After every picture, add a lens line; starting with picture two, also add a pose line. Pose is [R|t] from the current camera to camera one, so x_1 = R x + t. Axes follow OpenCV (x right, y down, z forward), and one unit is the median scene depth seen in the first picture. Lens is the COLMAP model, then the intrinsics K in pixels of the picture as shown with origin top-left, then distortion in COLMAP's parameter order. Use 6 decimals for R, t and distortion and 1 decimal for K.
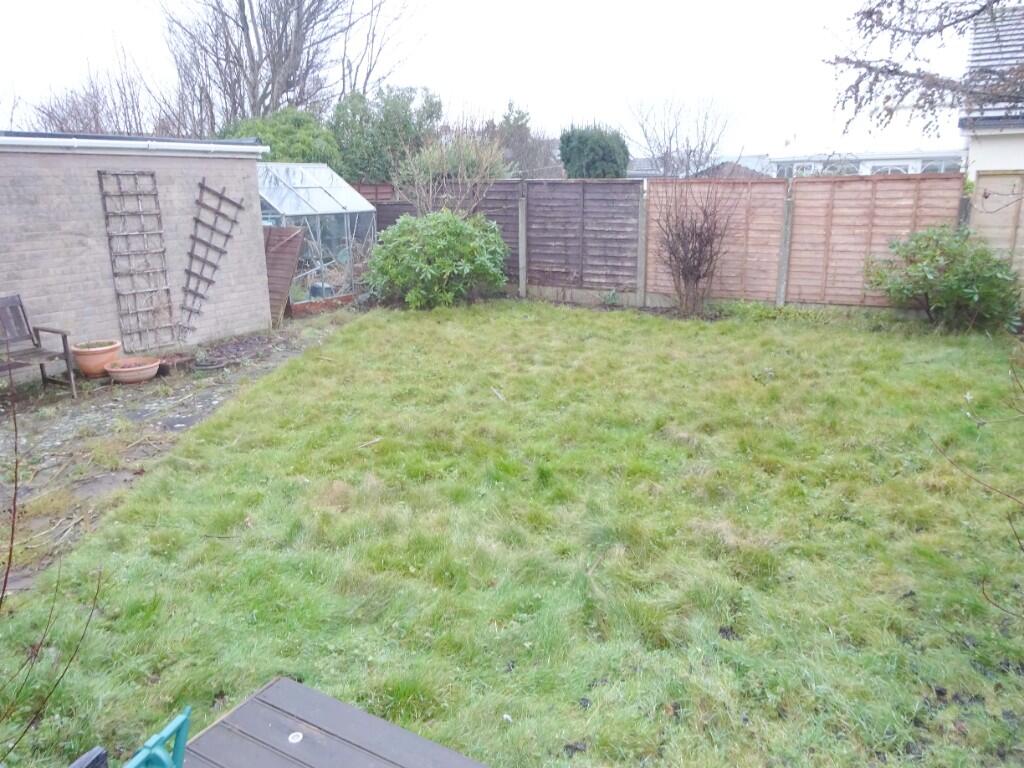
lens RADIAL K [[756.1, 0, 513.7], [0, 756.1, 382.9], [0, 0, 1]] dist [0.001547, -0.002290]
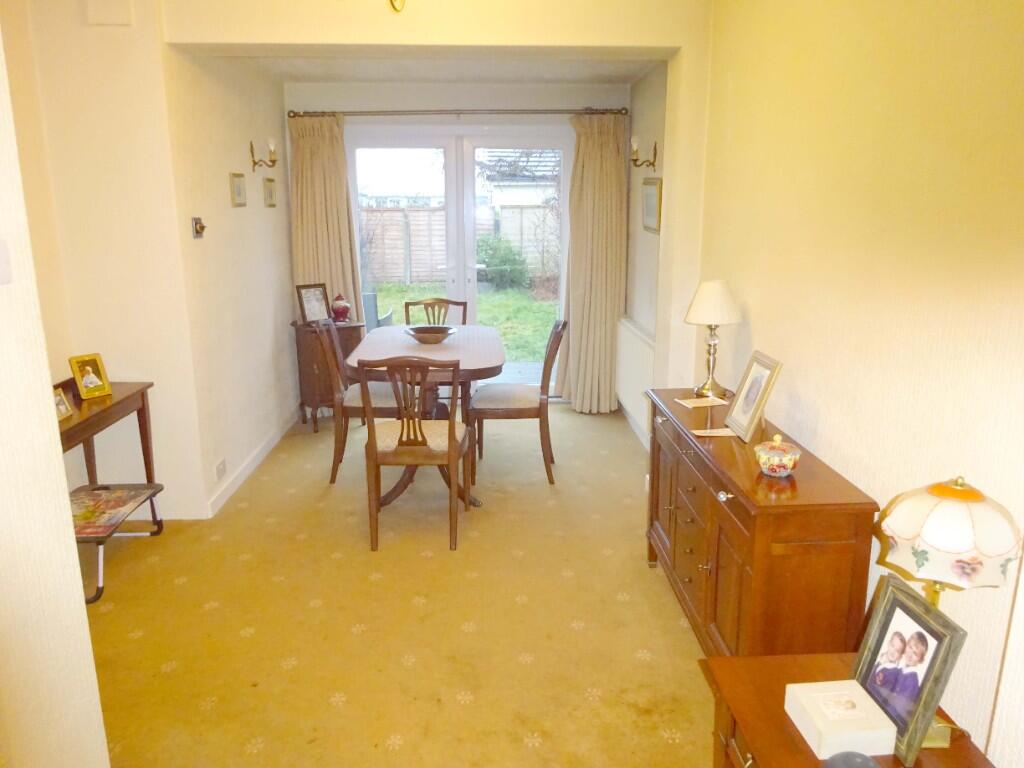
lens RADIAL K [[756.1, 0, 512.0], [0, 756.1, 383.2], [0, 0, 1]] dist [0.001547, -0.002290]
pose [[0.848052, -0.106843, 0.519030, -0.351043], [0.125336, 0.992114, -0.000562, 0.148585], [-0.514877, 0.065530, 0.854756, -0.539892]]
